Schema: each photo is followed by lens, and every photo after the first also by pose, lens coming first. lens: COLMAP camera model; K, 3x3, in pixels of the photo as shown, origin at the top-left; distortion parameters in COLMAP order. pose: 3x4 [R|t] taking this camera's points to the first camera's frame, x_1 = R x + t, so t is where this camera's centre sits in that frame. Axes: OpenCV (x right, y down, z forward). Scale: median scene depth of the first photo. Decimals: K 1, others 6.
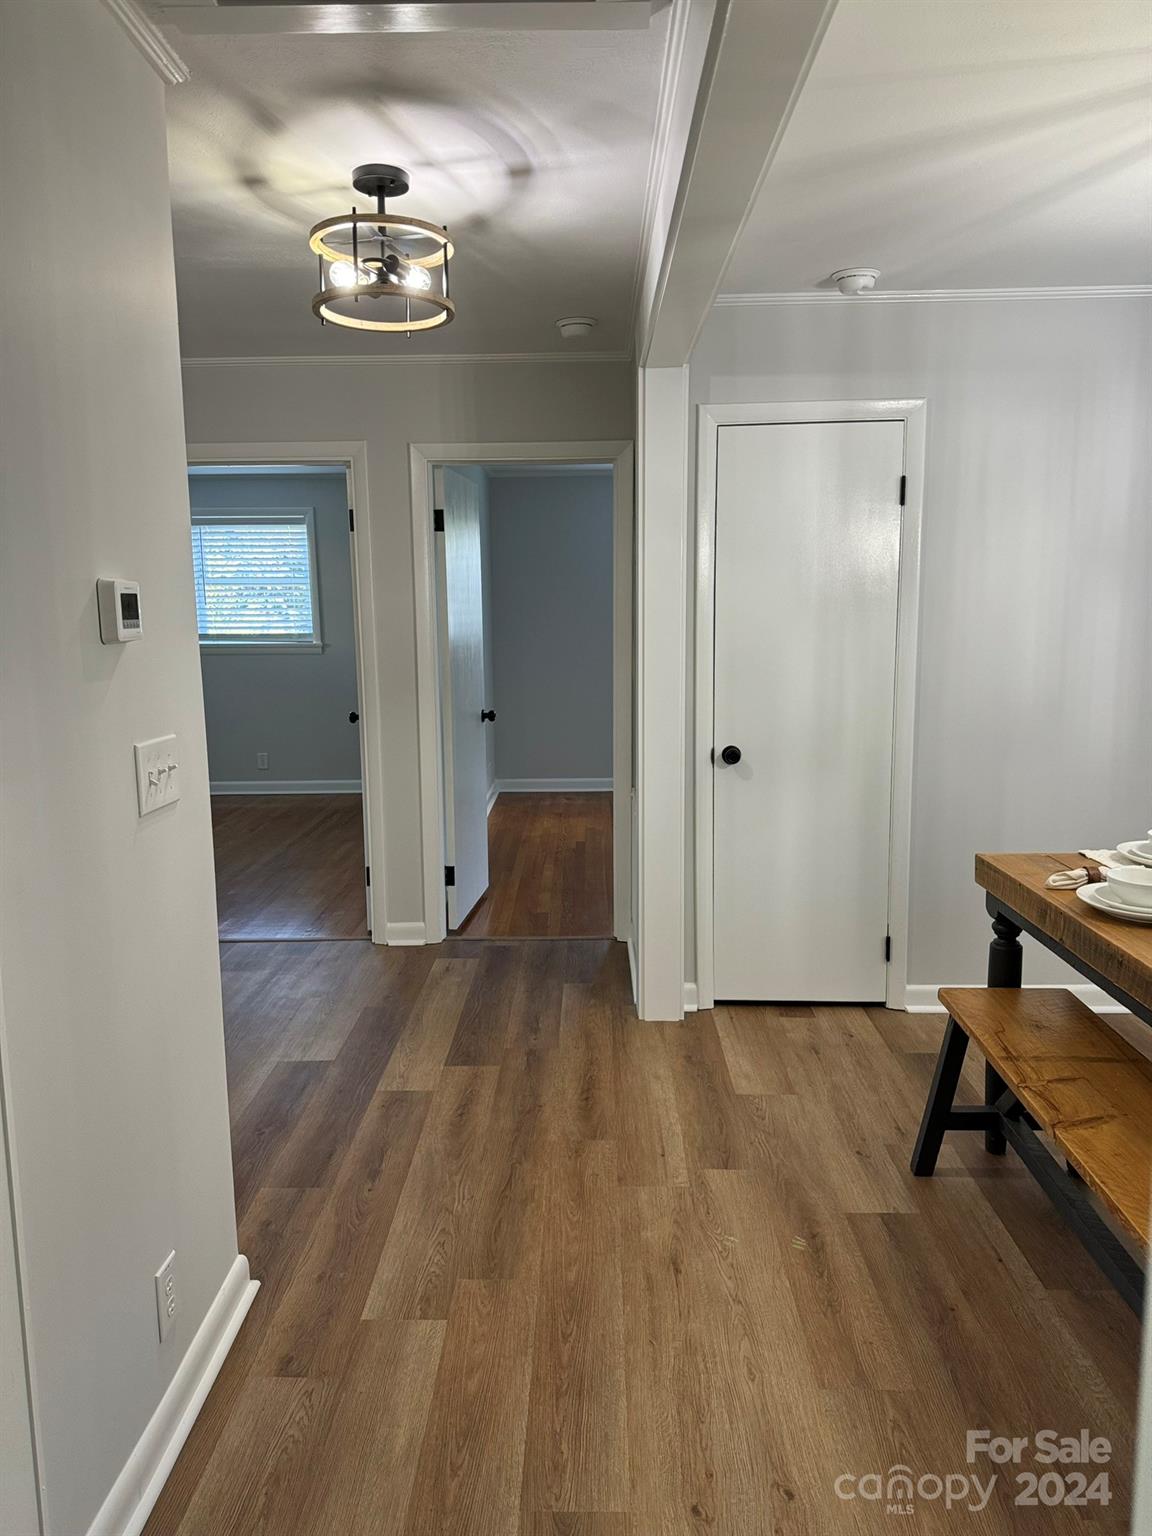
lens RADIAL K [[1073.2, 0, 576.0], [0, 1073.2, 768.0], [0, 0, 1]] dist [0.074329, -0.175471]
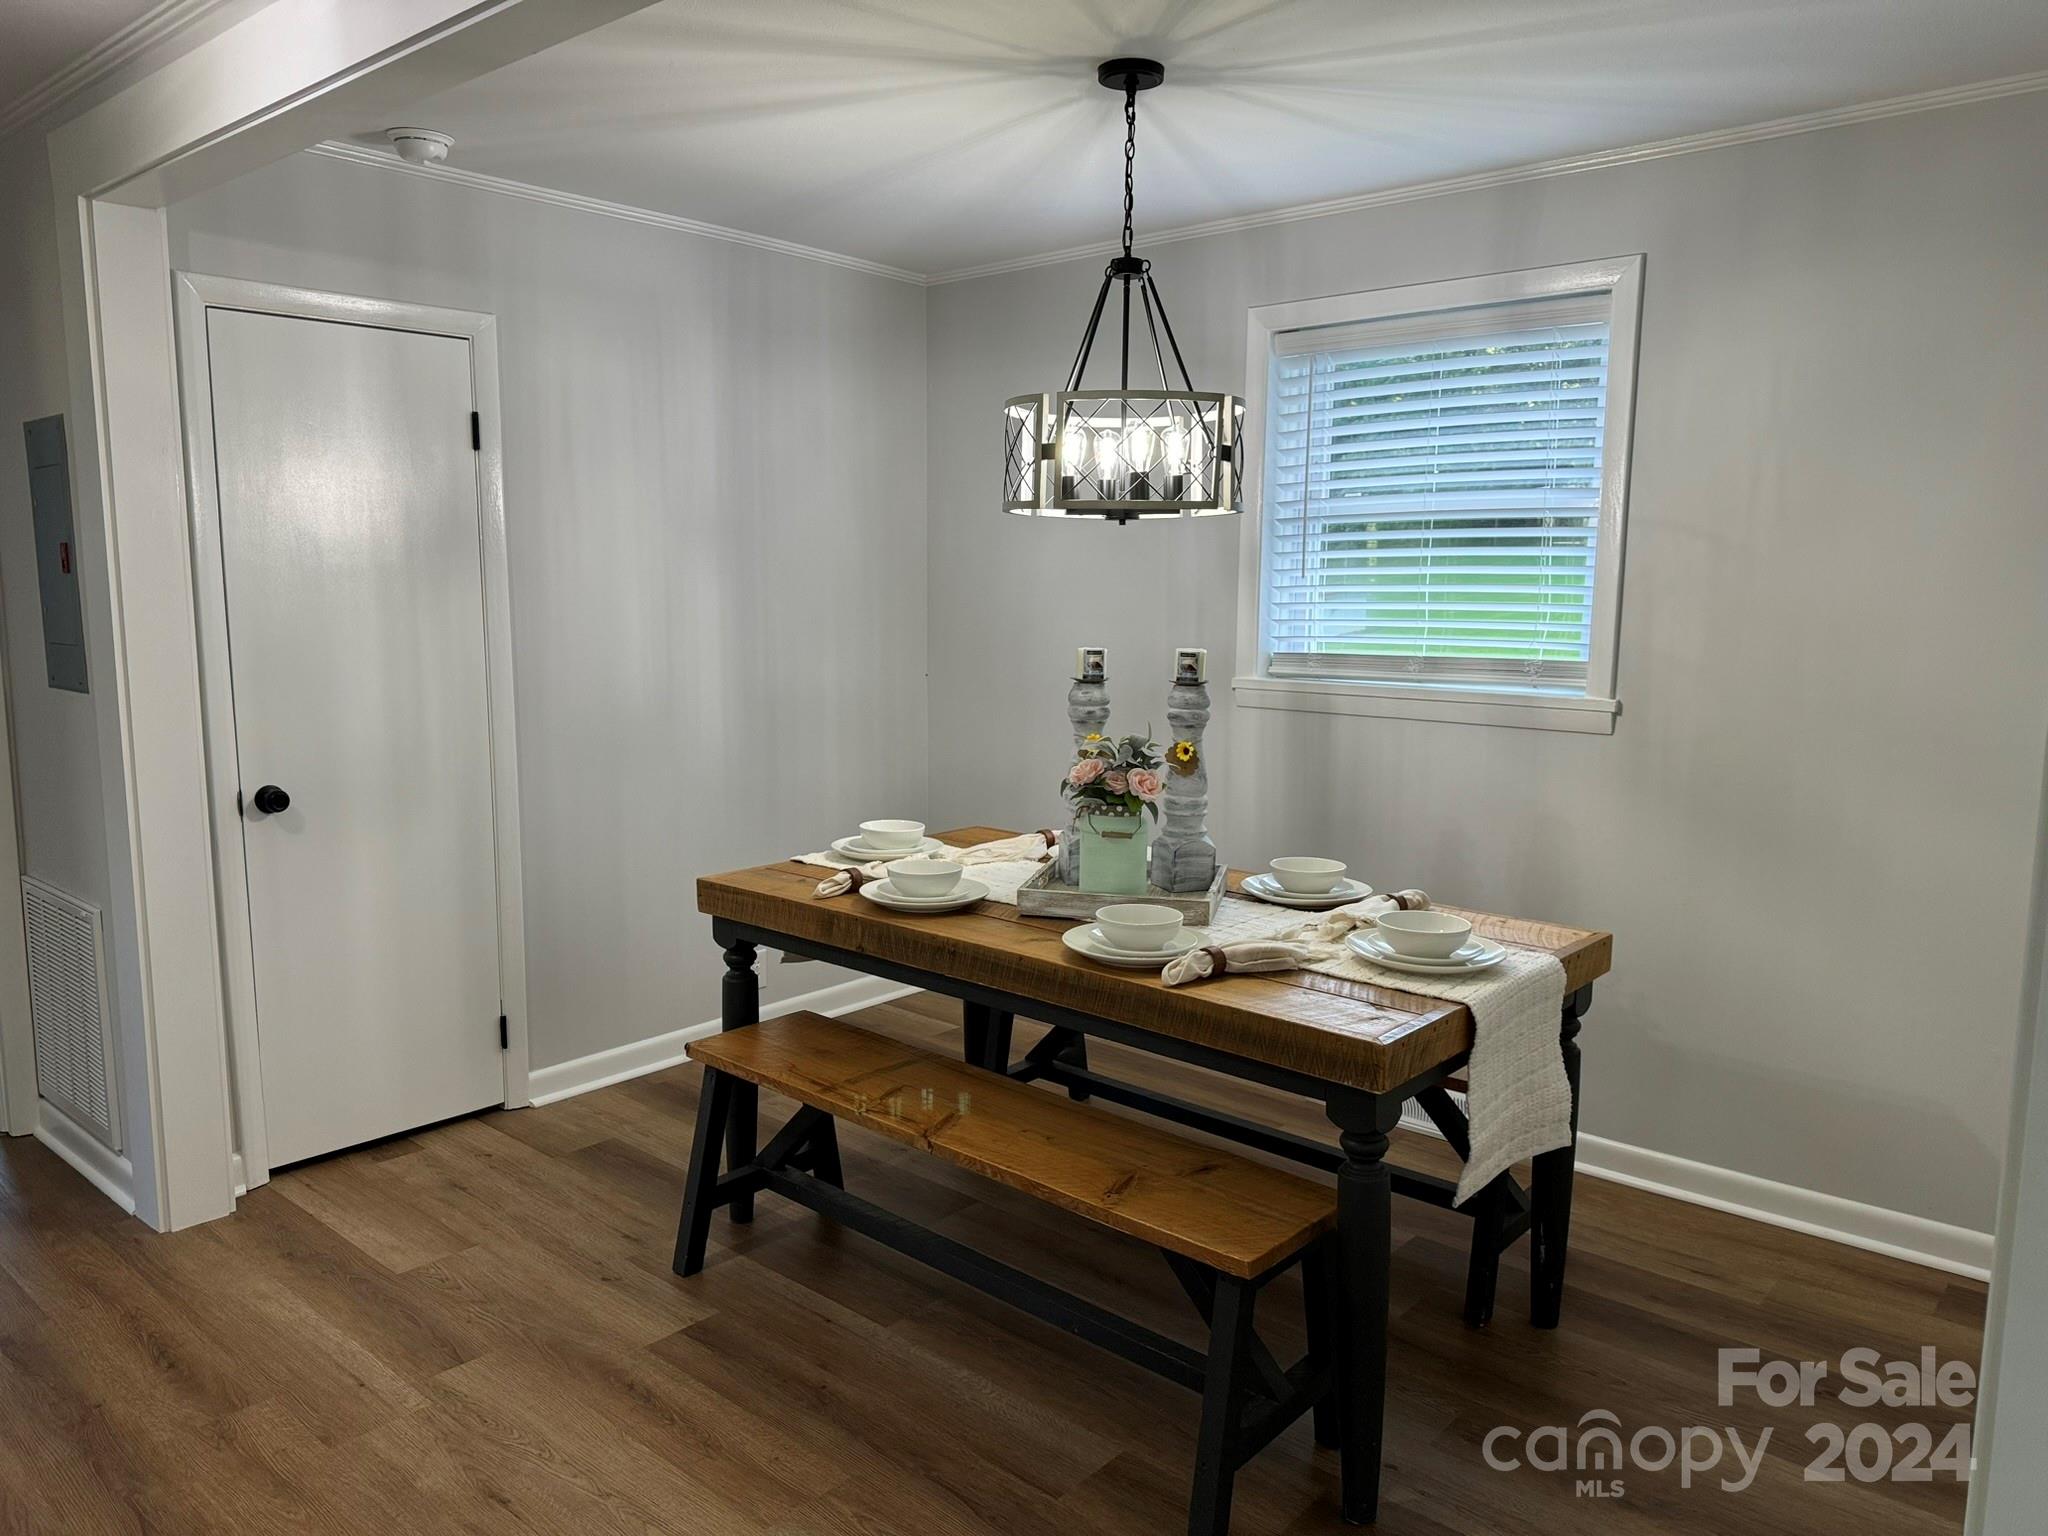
lens RADIAL K [[1447.5, 0, 1024.0], [0, 1447.5, 776.7], [0, 0, 1]] dist [0.062032, -0.051827]
pose [[0.646344, -0.092795, 0.757383, -0.288788], [0.101612, 0.994205, 0.035096, -0.012408], [-0.756250, 0.054275, 0.652027, 0.052646]]
